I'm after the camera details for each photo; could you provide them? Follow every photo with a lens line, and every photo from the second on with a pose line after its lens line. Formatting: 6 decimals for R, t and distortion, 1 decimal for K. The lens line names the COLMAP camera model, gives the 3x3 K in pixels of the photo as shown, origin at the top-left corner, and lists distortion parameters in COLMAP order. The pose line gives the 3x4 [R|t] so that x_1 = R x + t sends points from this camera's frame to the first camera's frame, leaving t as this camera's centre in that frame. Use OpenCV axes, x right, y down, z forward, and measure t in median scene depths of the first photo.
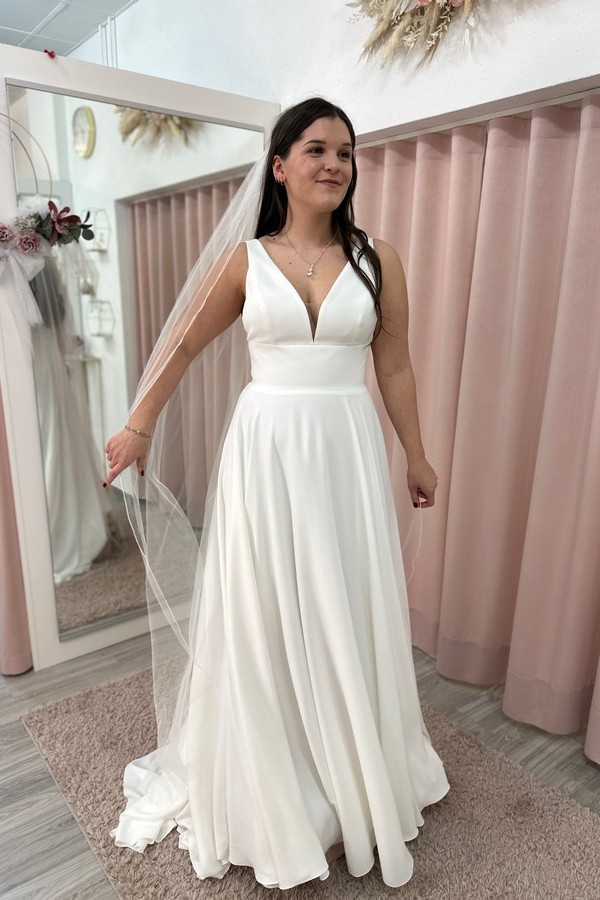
lens RADIAL K [[635.7, 0, 303.5], [0, 635.7, 453.7], [0, 0, 1]] dist [-0.006110, -0.009243]
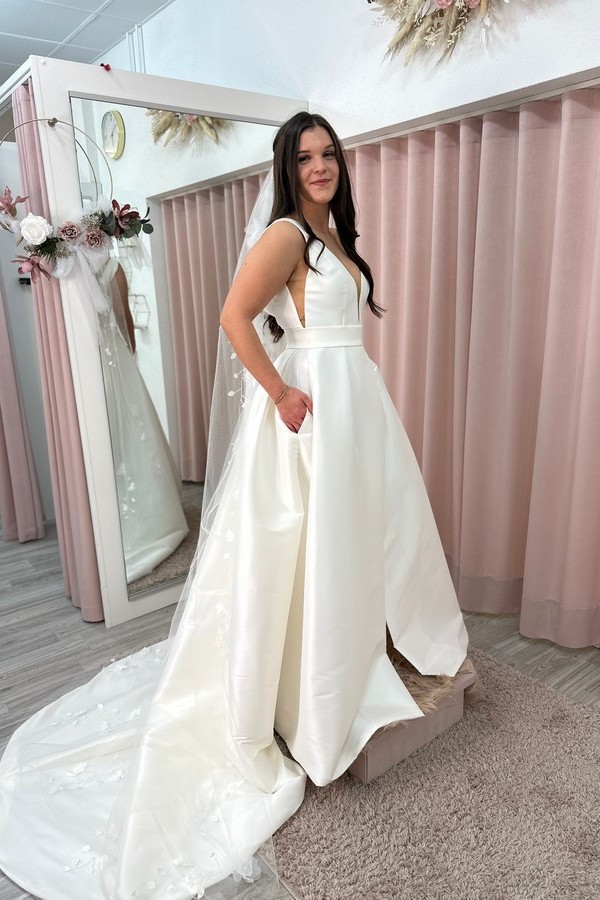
lens RADIAL K [[635.7, 0, 303.5], [0, 635.7, 453.7], [0, 0, 1]] dist [-0.006110, -0.009243]
pose [[0.999106, -0.038231, -0.018058, -0.059216], [0.038454, 0.999186, 0.012199, 0.046183], [0.017577, -0.012882, 0.999763, -0.114781]]
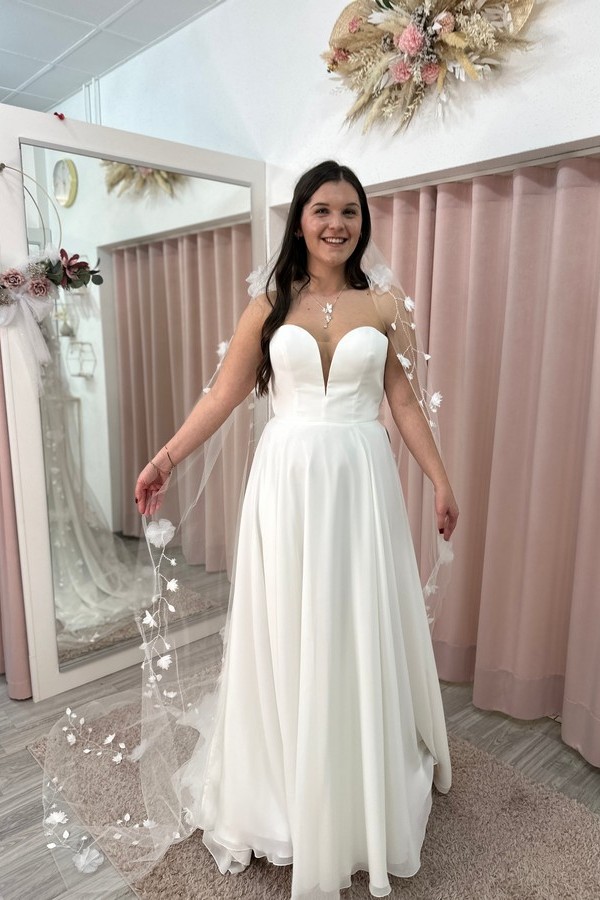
lens RADIAL K [[635.7, 0, 303.5], [0, 635.7, 453.7], [0, 0, 1]] dist [-0.006110, -0.009243]
pose [[0.997414, -0.018225, 0.069521, -0.069340], [0.022570, 0.997806, -0.062241, 0.022812], [-0.068234, 0.063649, 0.995637, -0.074142]]
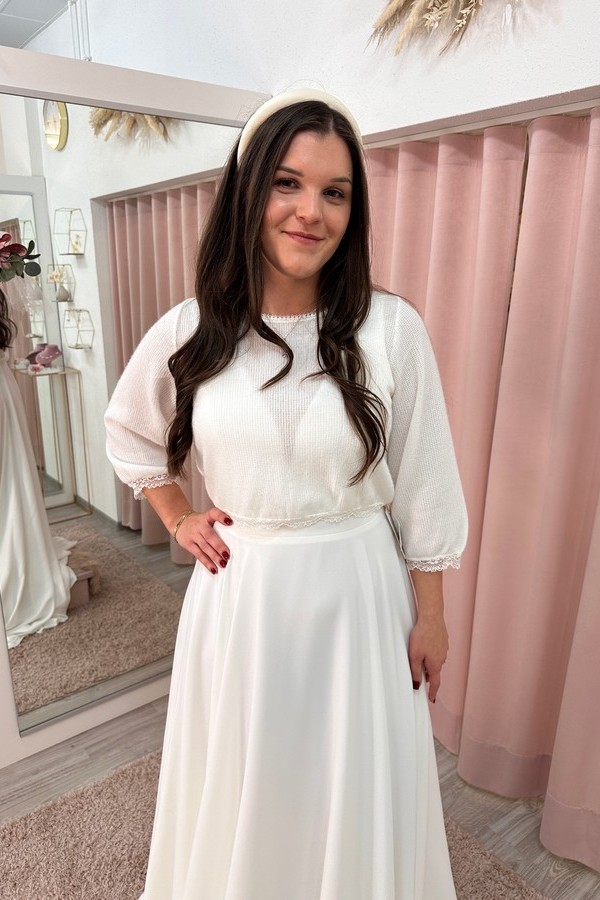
lens RADIAL K [[633.1, 0, 299.0], [0, 633.1, 439.0], [0, 0, 1]] dist [-0.007502, -0.008030]
pose [[0.999917, -0.009243, -0.008967, 0.003121], [0.009423, 0.999751, 0.020207, -0.139383], [0.008778, -0.020290, 0.999756, 0.192299]]
